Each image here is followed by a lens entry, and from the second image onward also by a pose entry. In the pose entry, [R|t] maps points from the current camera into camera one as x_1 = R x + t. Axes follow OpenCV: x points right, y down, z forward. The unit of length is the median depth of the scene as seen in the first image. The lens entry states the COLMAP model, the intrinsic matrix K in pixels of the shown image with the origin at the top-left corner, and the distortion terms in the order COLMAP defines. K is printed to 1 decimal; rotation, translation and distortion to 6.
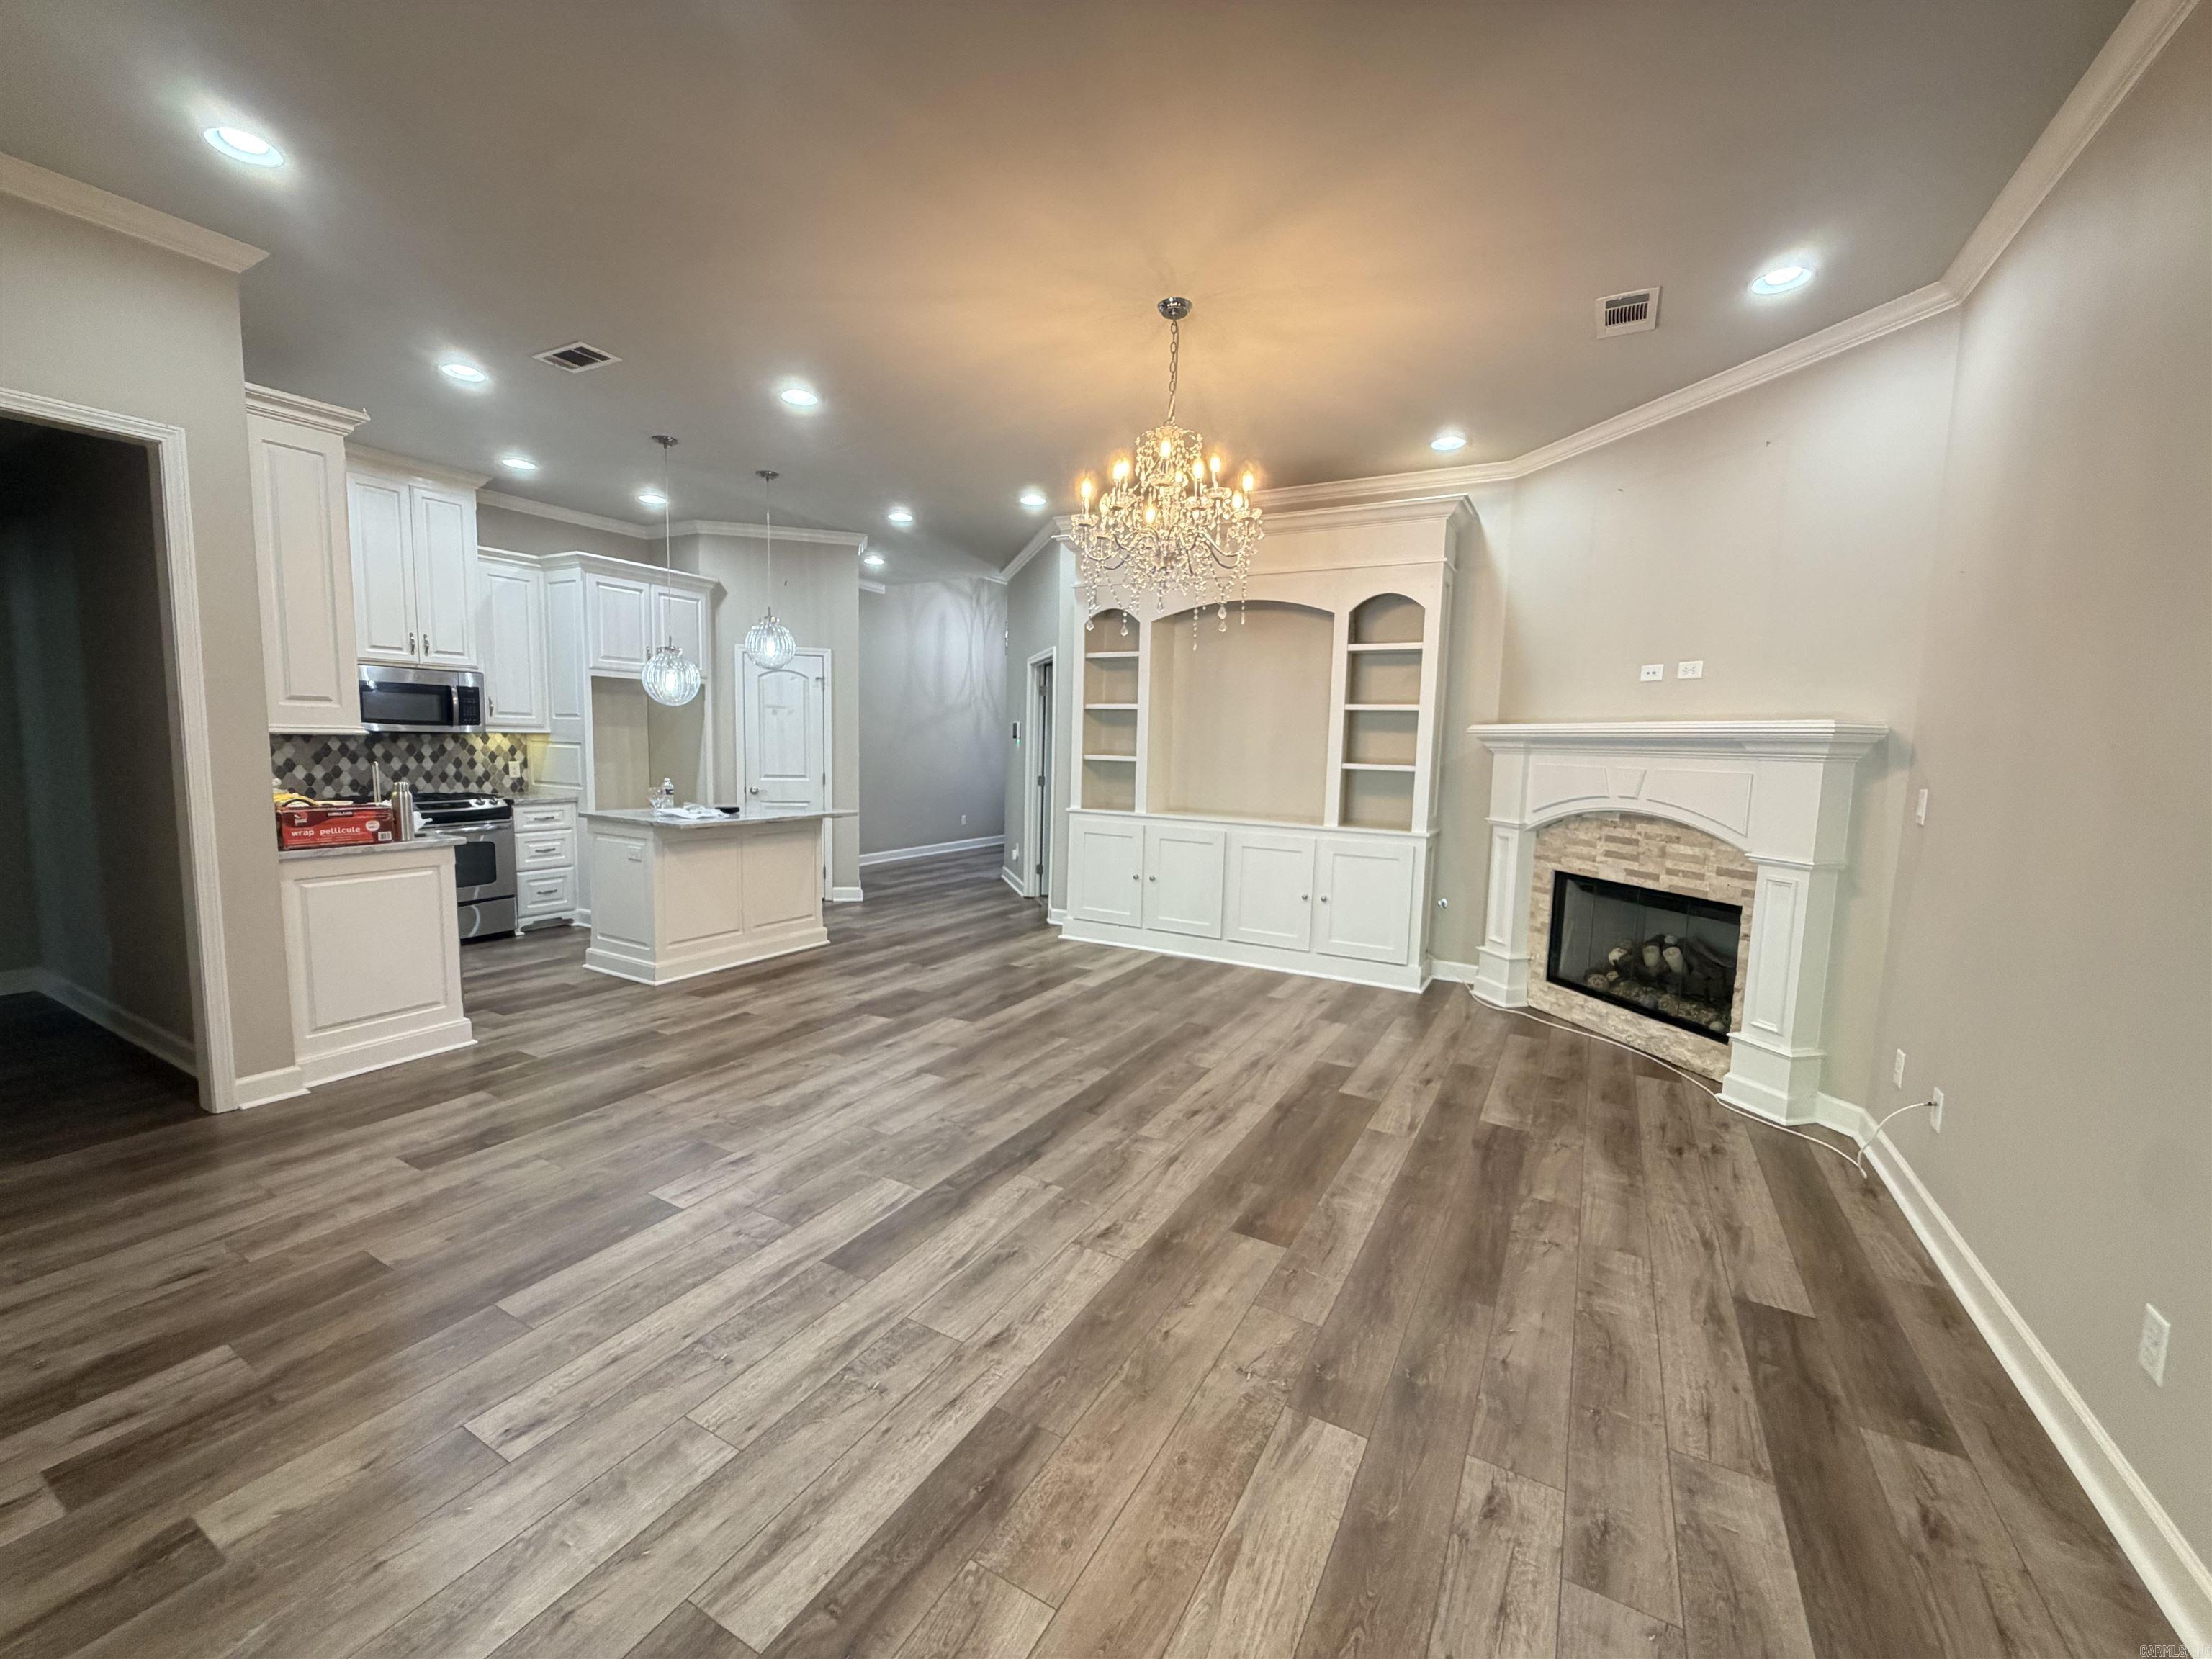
lens RADIAL K [[885.4, 0, 1106.0], [0, 885.4, 829.5], [0, 0, 1]] dist [-0.001365, 0.000118]
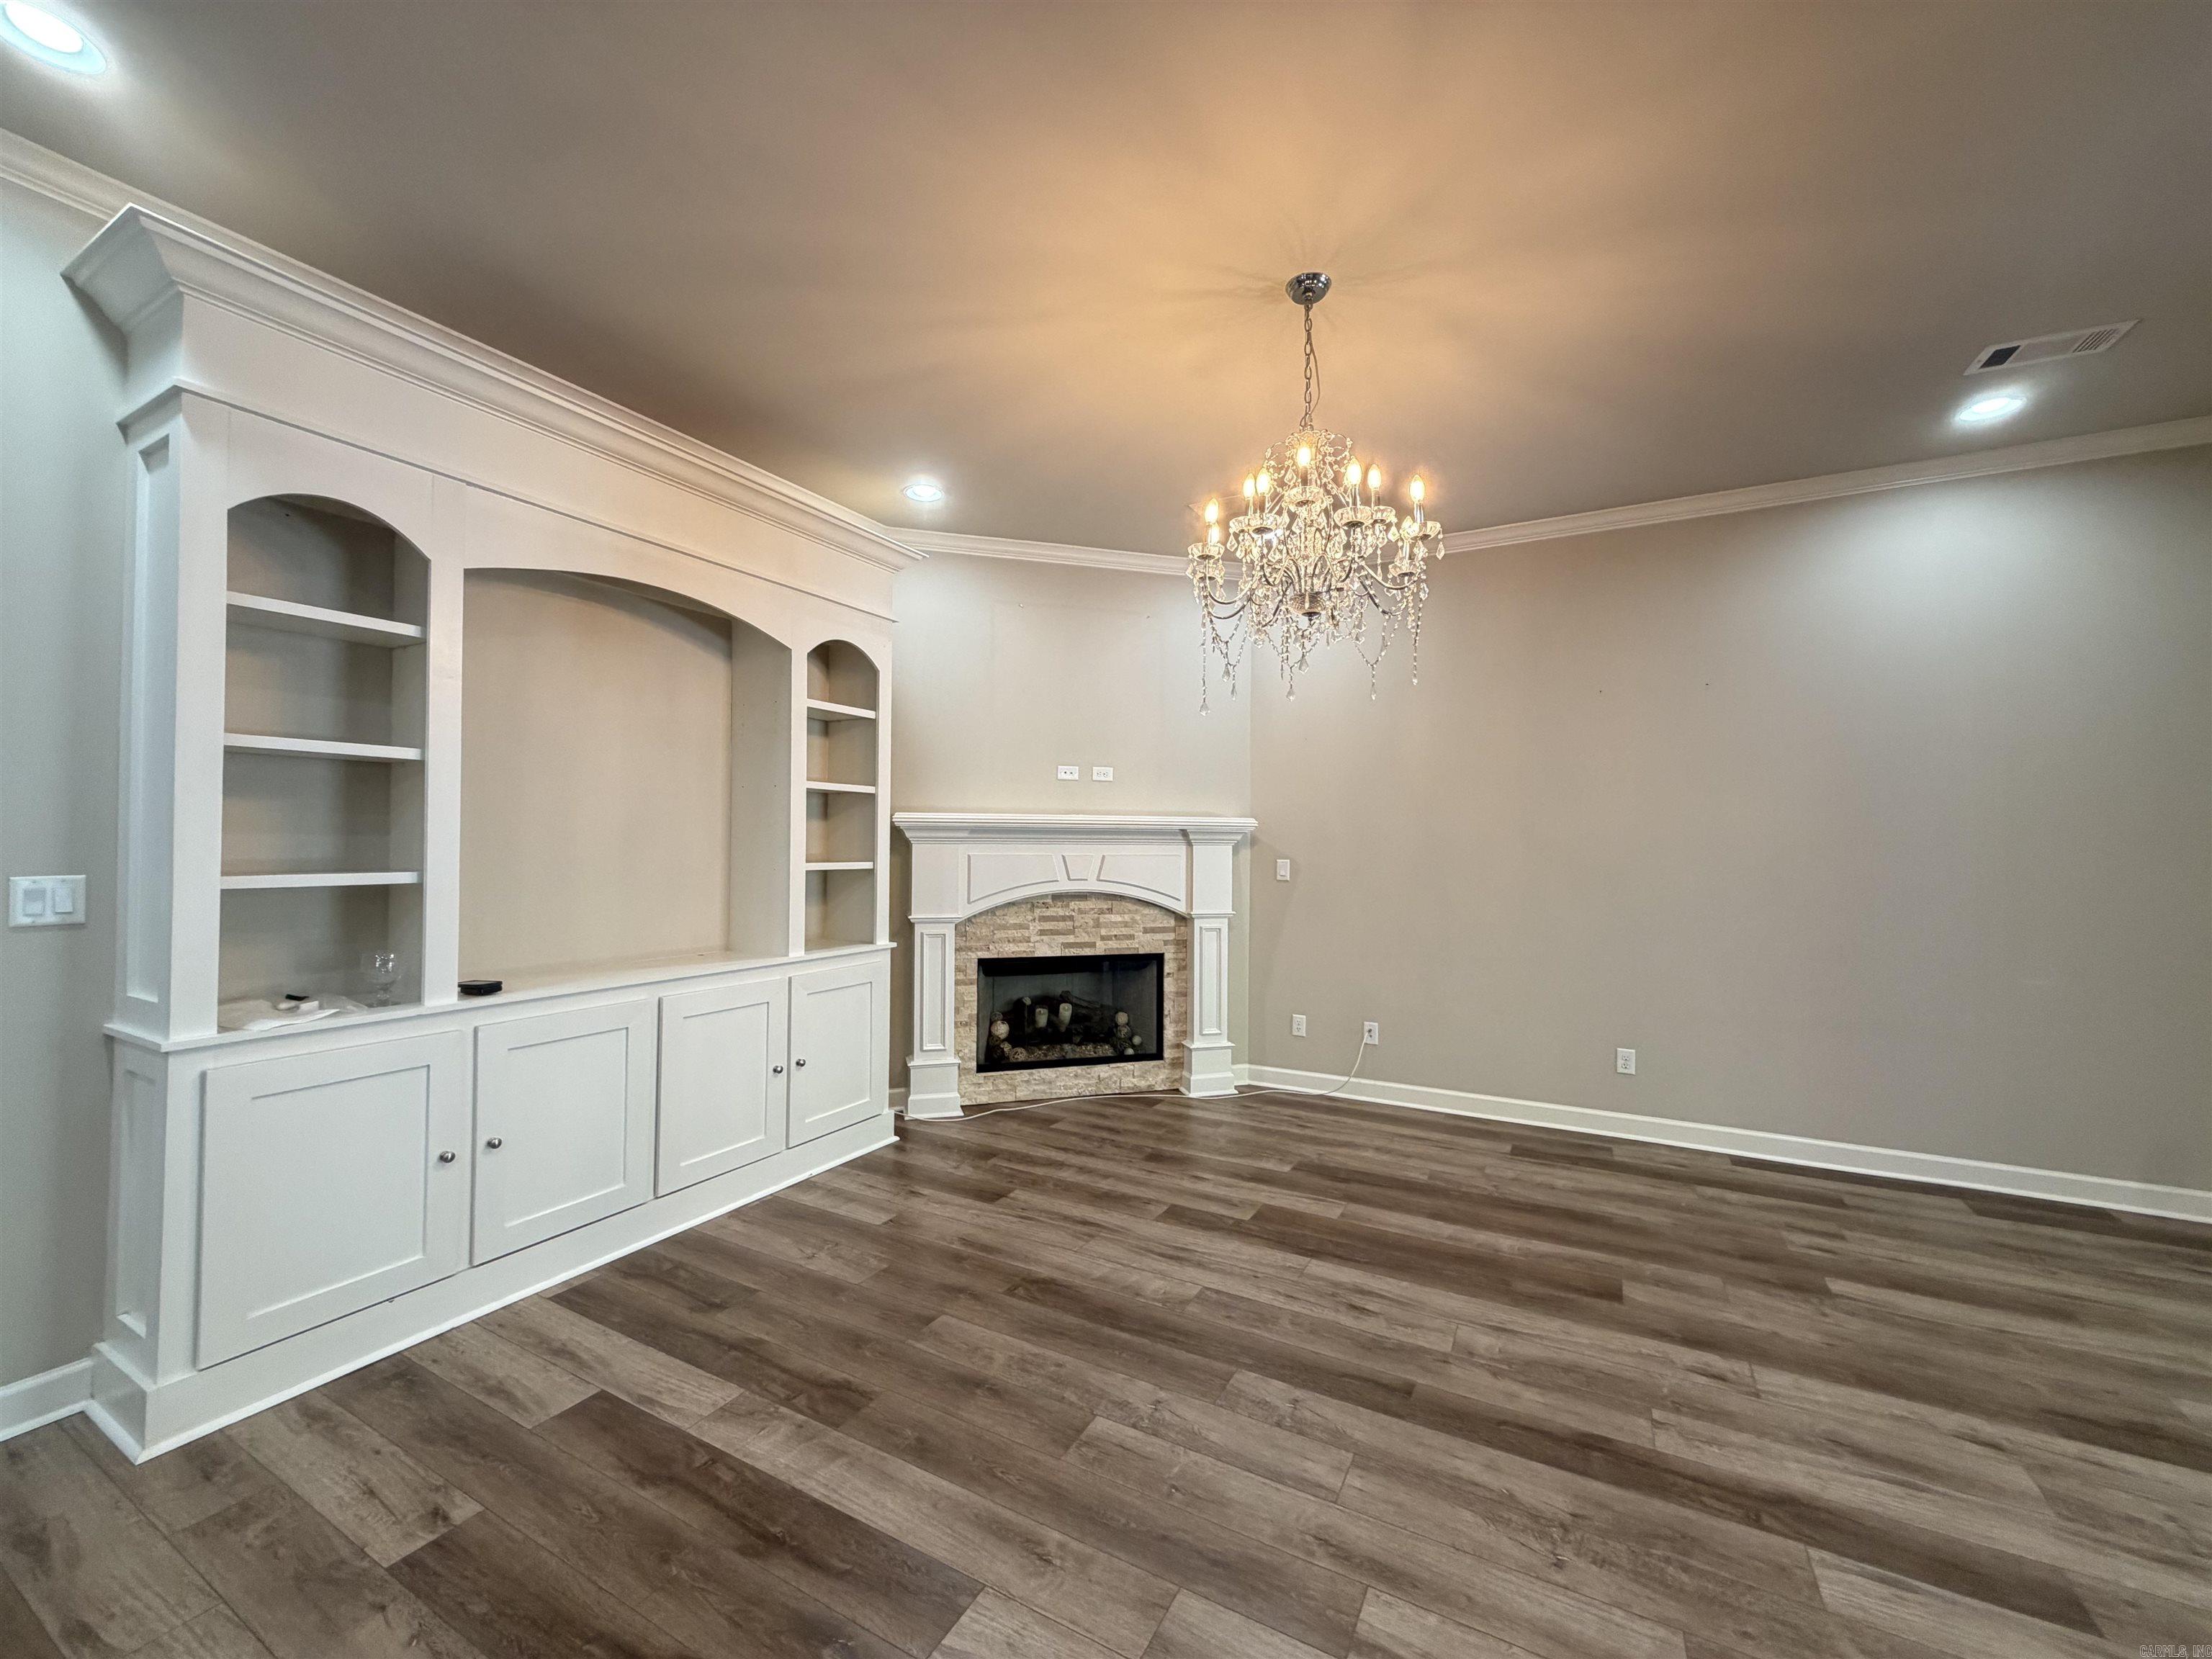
lens RADIAL K [[879.4, 0, 1106.0], [0, 879.4, 829.5], [0, 0, 1]] dist [-0.001157, -0.000018]
pose [[-0.009072, -0.009380, 0.999915, -0.546659], [0.093391, 0.995577, 0.010186, -0.108367], [-0.995588, 0.093476, -0.008156, 0.959039]]
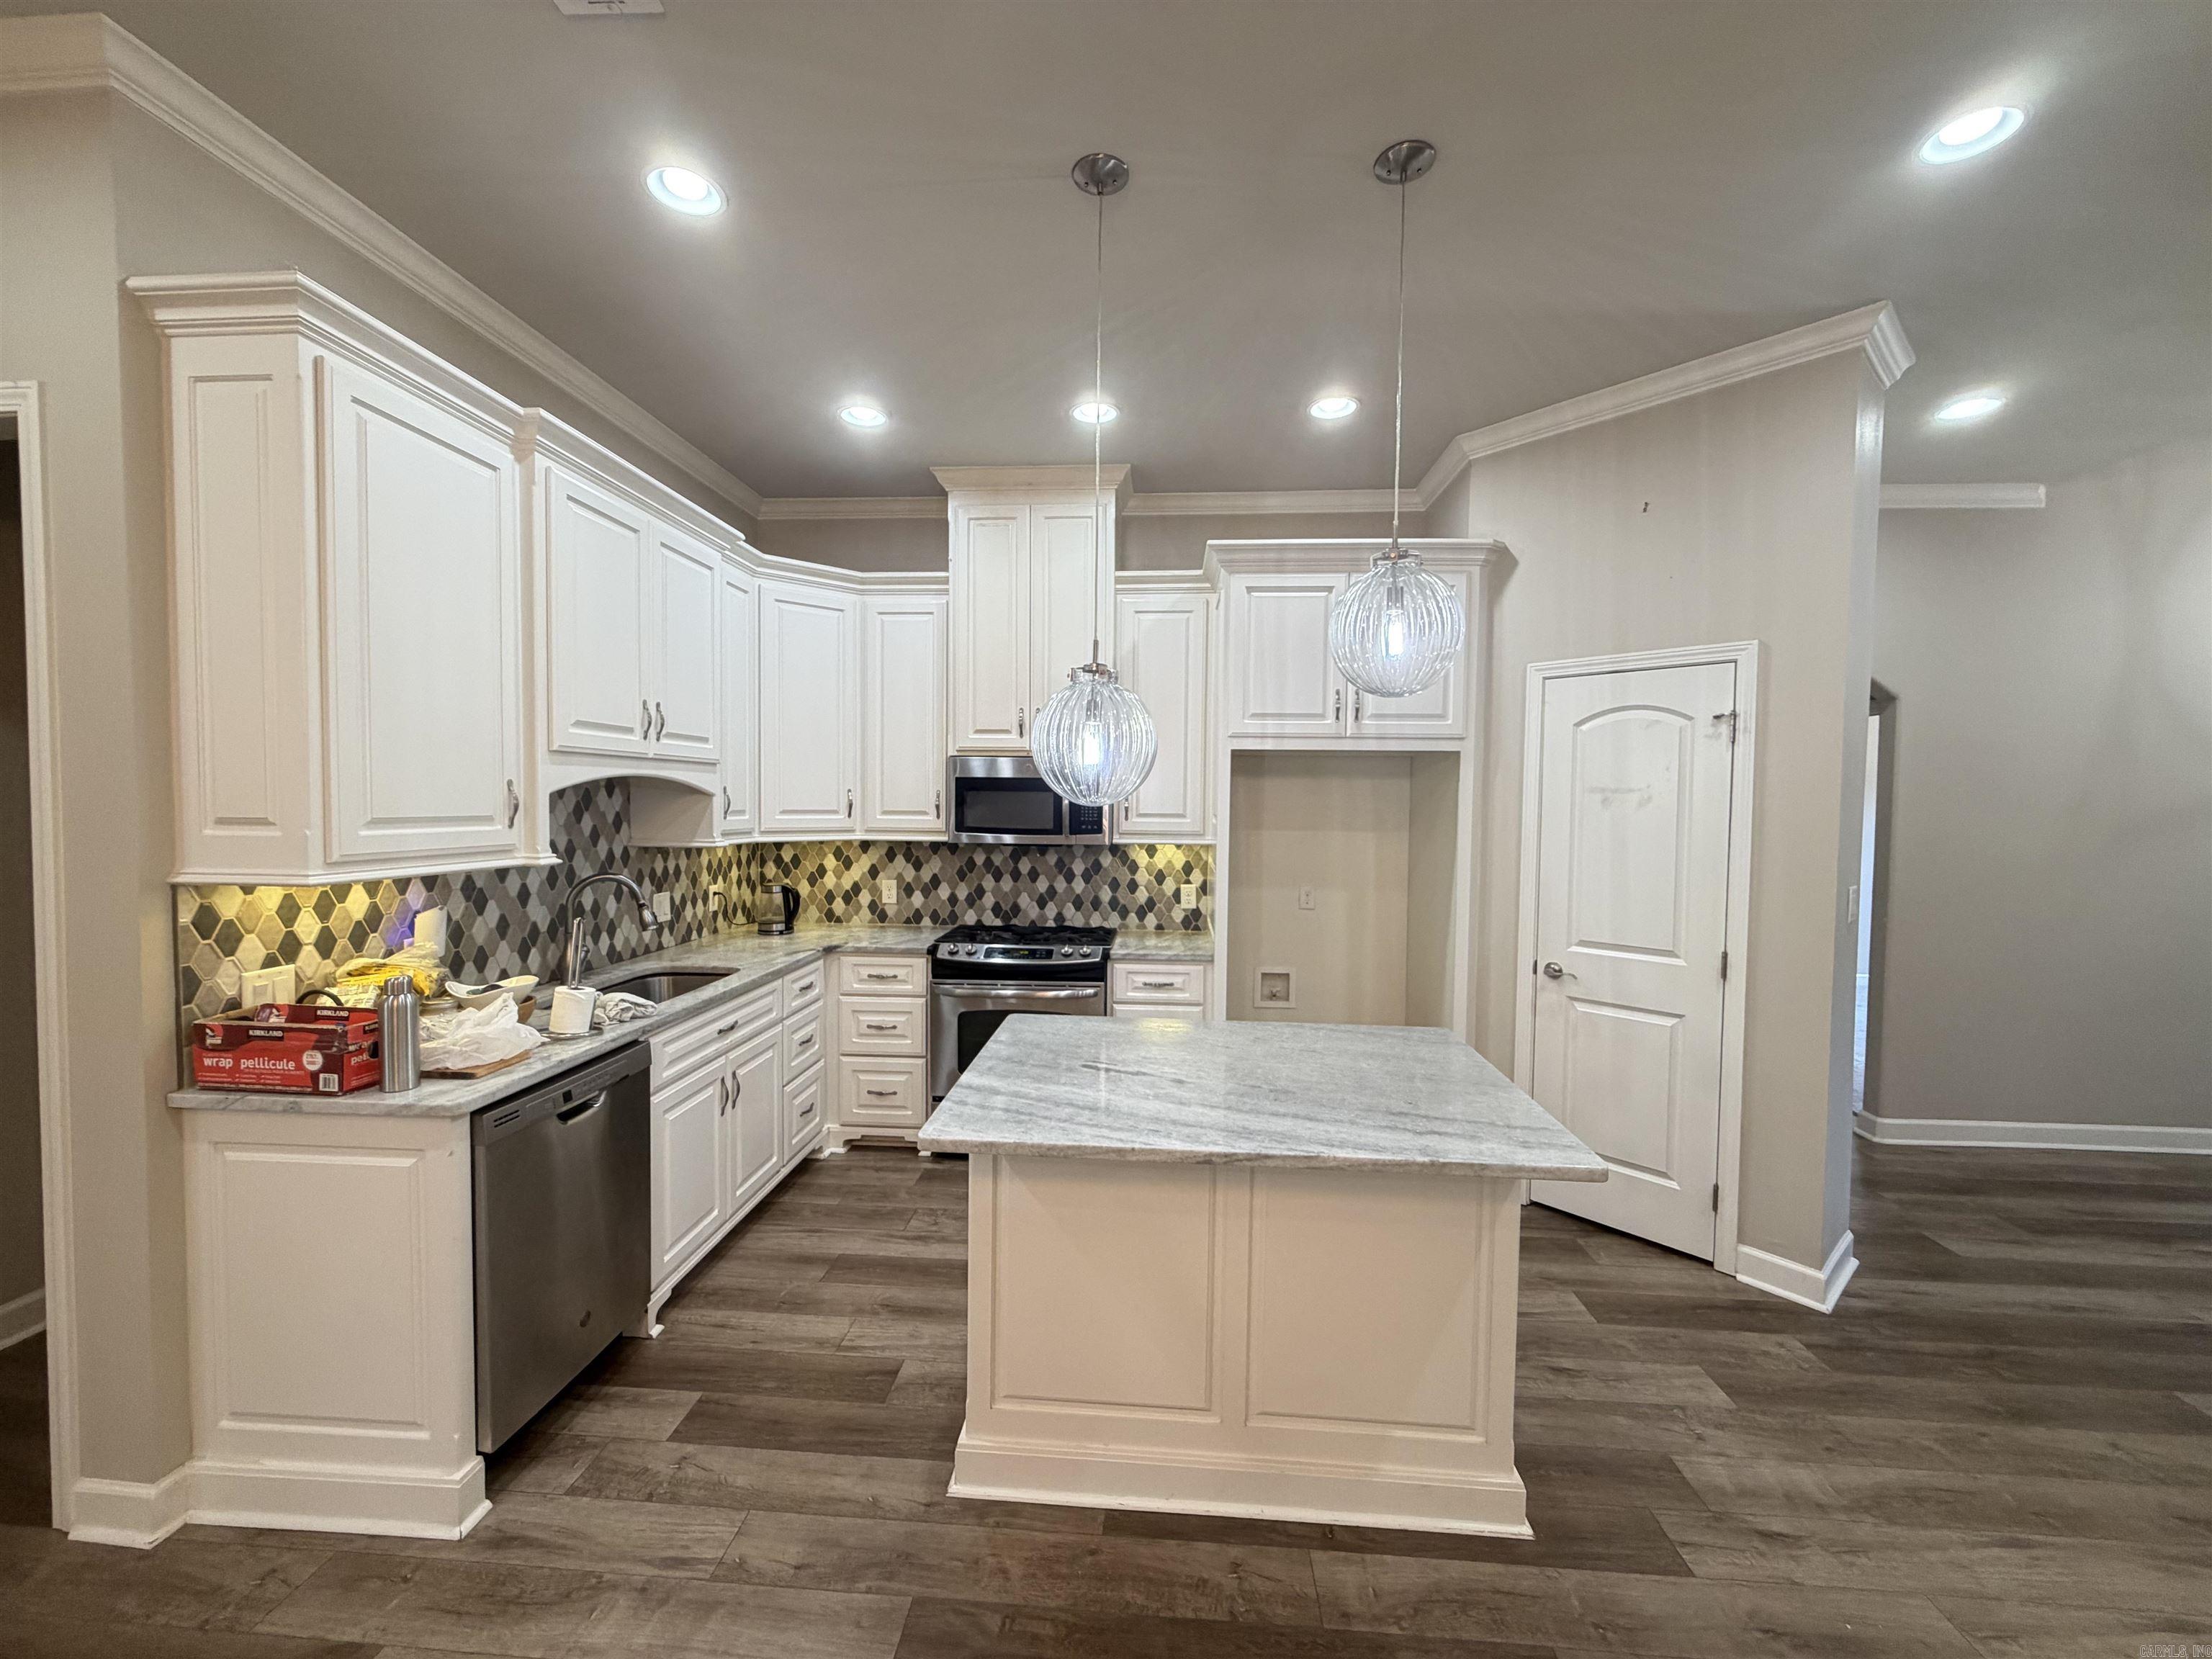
lens RADIAL K [[884.1, 0, 1106.0], [0, 884.1, 829.5], [0, 0, 1]] dist [0.000532, 0.000385]
pose [[0.423169, 0.010804, -0.905986, -0.134466], [-0.092039, 0.995269, -0.031121, -0.141276], [0.901364, 0.096556, 0.422161, 1.007124]]
